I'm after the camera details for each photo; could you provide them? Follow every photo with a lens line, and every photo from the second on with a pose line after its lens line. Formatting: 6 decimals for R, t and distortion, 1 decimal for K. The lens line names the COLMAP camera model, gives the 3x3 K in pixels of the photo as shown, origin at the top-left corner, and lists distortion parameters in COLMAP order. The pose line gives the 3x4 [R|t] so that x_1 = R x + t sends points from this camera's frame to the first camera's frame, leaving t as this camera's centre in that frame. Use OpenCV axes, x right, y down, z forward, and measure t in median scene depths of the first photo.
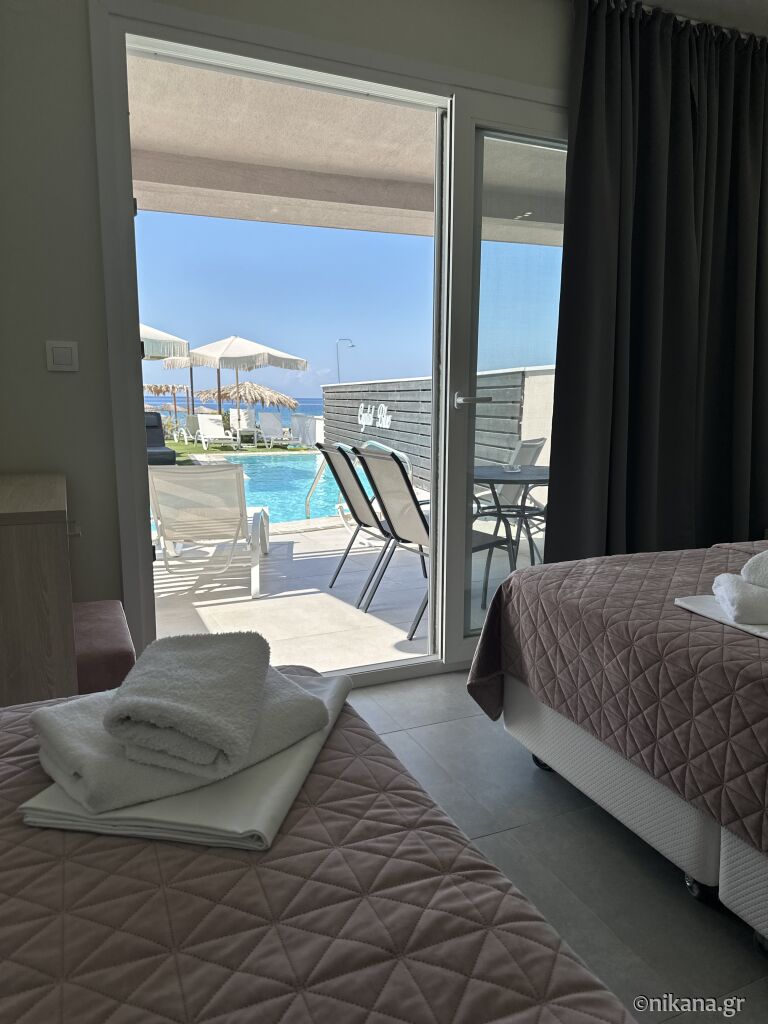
lens RADIAL K [[733.2, 0, 384.0], [0, 733.2, 512.0], [0, 0, 1]] dist [0.108730, -0.138701]
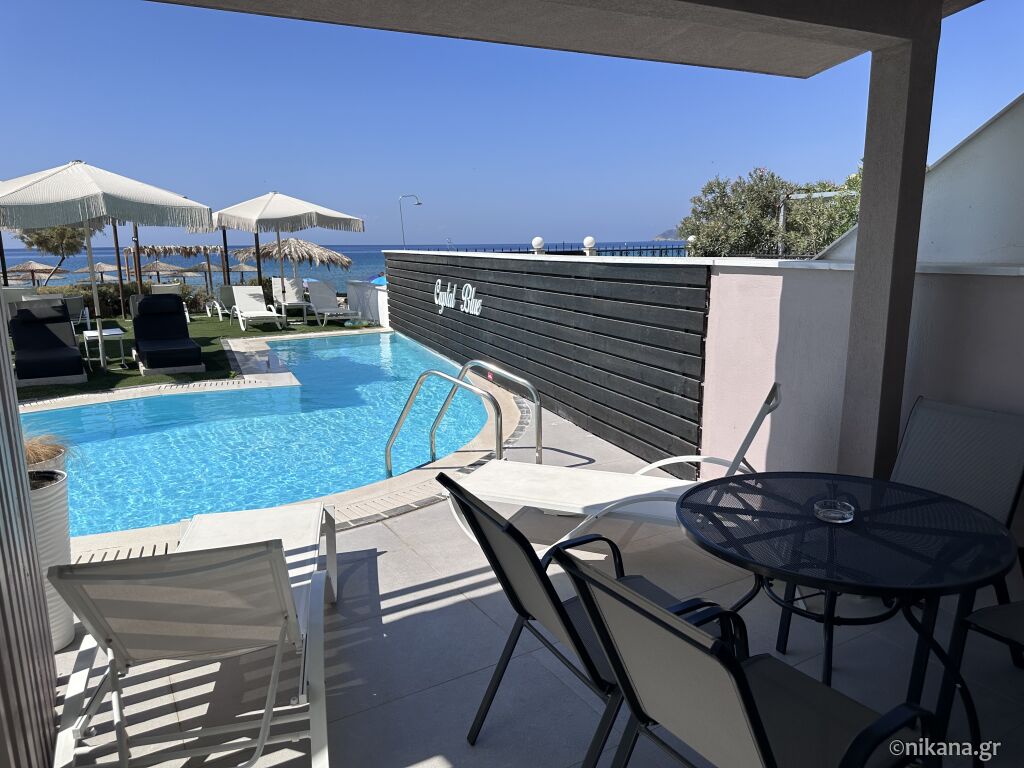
lens RADIAL K [[733.2, 0, 510.0], [0, 733.2, 362.4], [0, 0, 1]] dist [0.108730, -0.138701]
pose [[0.994805, -0.035343, 0.095463, -0.058477], [0.034393, 0.999341, 0.011588, -0.112446], [-0.095810, -0.008244, 0.995366, 0.332013]]
